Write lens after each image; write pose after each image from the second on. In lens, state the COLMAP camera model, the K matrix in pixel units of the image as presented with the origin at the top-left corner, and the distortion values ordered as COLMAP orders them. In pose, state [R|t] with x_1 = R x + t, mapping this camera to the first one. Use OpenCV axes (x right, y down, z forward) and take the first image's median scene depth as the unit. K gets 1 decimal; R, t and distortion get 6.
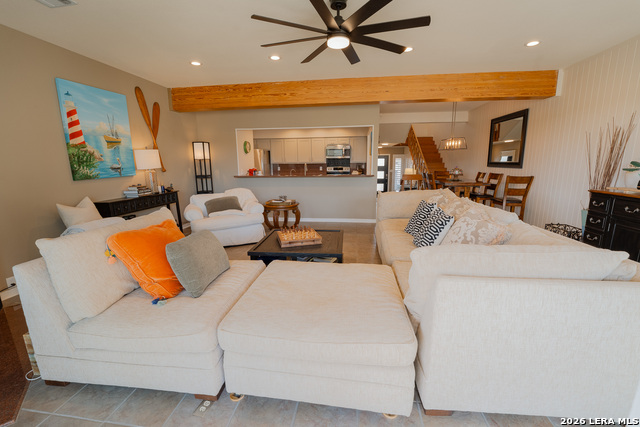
lens RADIAL K [[265.5, 0, 320.0], [0, 265.5, 214.6], [0, 0, 1]] dist [-0.021335, 0.000809]
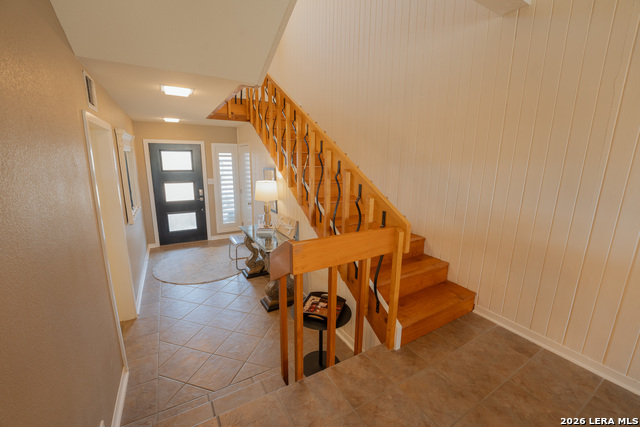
lens RADIAL K [[265.5, 0, 321.0], [0, 265.5, 215.3], [0, 0, 1]] dist [-0.021335, 0.000809]
pose [[0.806221, -0.109195, 0.581450, 0.181311], [0.096553, 0.993928, 0.052779, -0.132486], [-0.583682, 0.013589, 0.811869, 0.631518]]
